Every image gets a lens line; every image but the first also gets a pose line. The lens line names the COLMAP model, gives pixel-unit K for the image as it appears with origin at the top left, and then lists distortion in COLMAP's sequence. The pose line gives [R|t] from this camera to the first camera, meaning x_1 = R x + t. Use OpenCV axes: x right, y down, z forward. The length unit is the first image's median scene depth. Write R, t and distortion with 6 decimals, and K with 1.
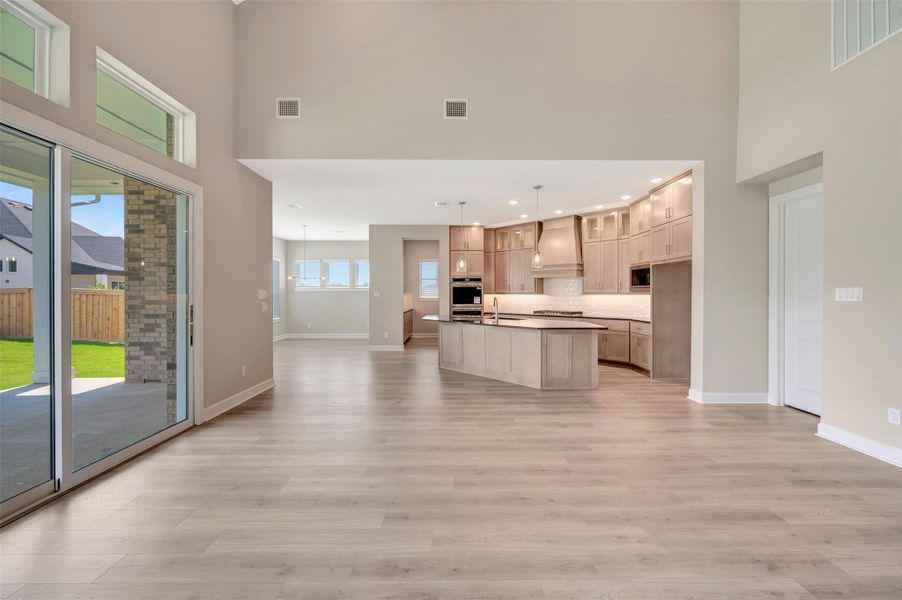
lens RADIAL K [[354.7, 0, 455.2], [0, 354.7, 293.0], [0, 0, 1]] dist [0.000568, -0.000556]
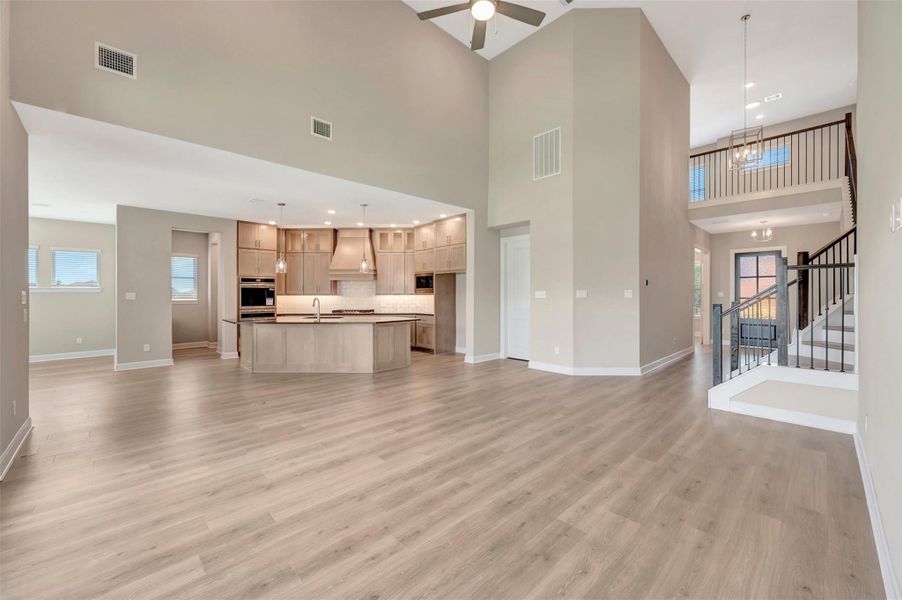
lens RADIAL K [[354.7, 0, 456.6], [0, 354.7, 294.0], [0, 0, 1]] dist [0.000568, -0.000556]
pose [[0.724332, -0.001643, 0.689449, -0.365092], [0.001866, 0.999998, 0.000422, 0.000271], [-0.689448, 0.000981, 0.724334, -0.076727]]
